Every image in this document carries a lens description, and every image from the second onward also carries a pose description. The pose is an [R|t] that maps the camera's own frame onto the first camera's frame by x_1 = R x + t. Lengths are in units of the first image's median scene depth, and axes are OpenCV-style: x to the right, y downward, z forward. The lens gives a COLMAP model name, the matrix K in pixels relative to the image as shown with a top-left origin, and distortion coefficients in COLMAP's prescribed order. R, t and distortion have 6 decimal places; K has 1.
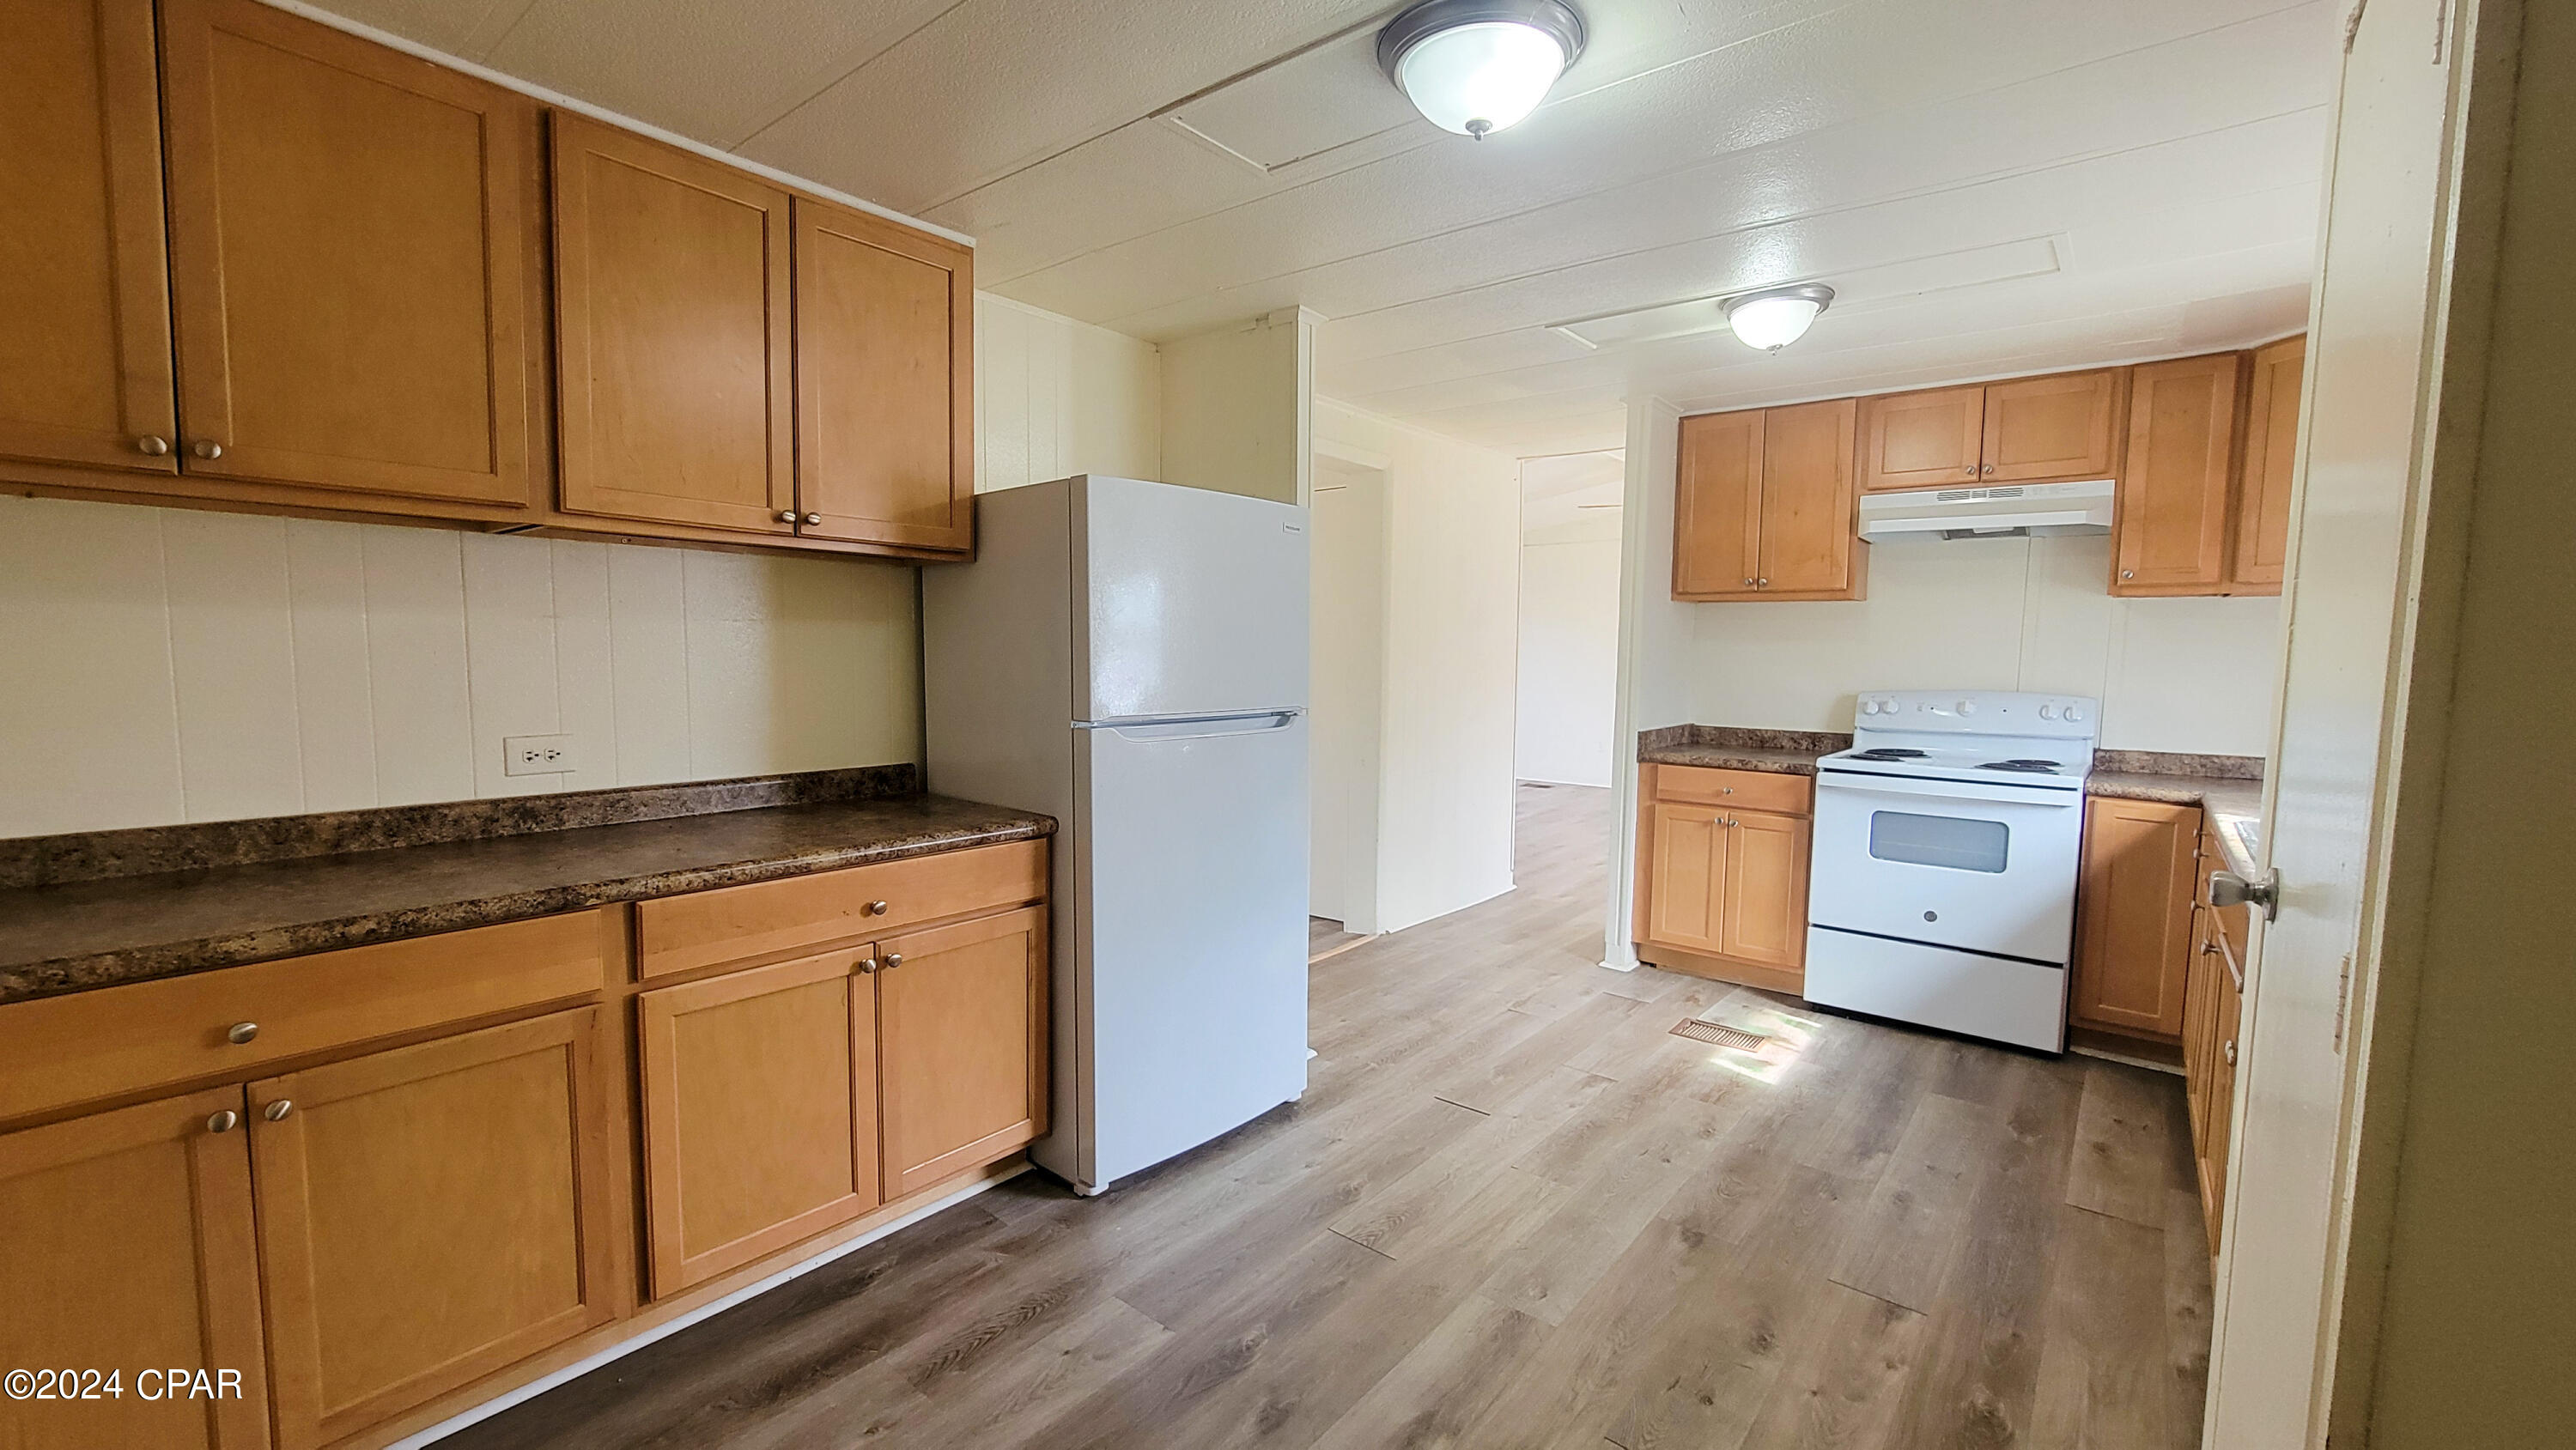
lens RADIAL K [[1049.1, 0, 1290.8], [0, 1049.1, 729.2], [0, 0, 1]] dist [-0.003707, 0.001302]
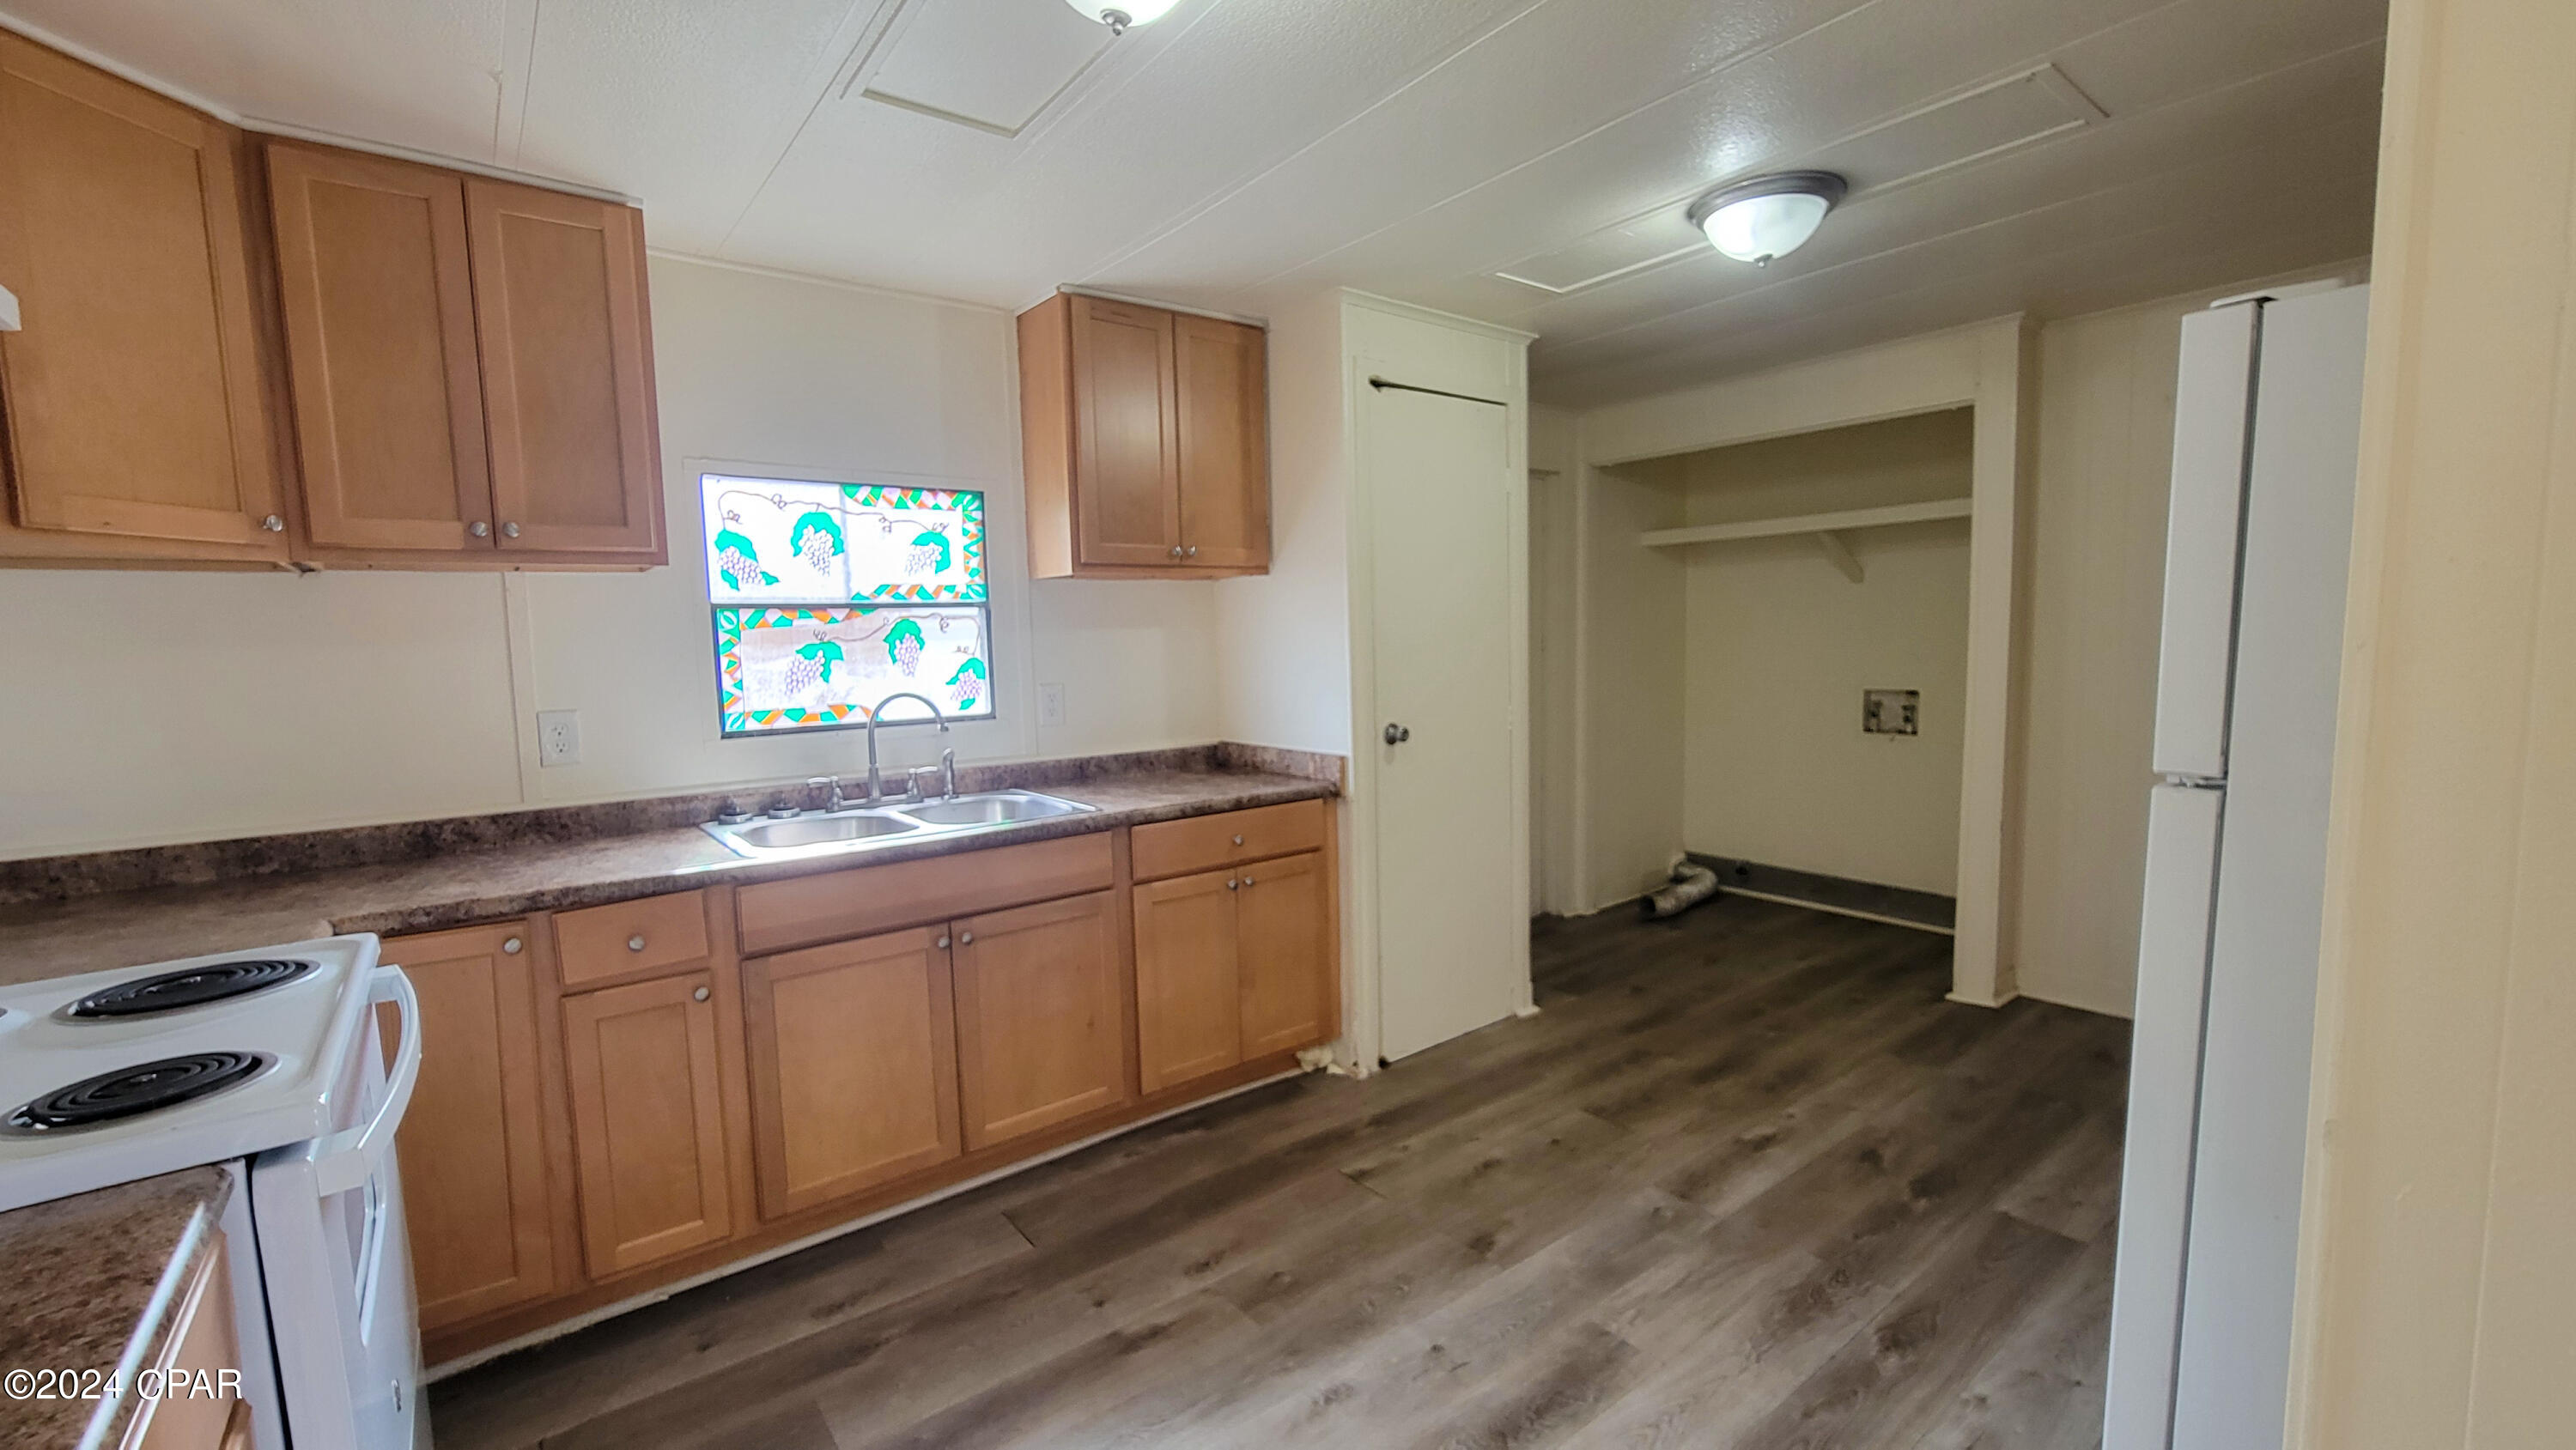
lens RADIAL K [[1049.1, 0, 1278.0], [0, 1049.1, 730.1], [0, 0, 1]] dist [-0.003707, 0.001302]
pose [[-0.972351, -0.009624, 0.233325, 0.335605], [0.032670, 0.983718, 0.176726, -0.158716], [-0.231227, 0.179463, -0.956205, 1.839613]]
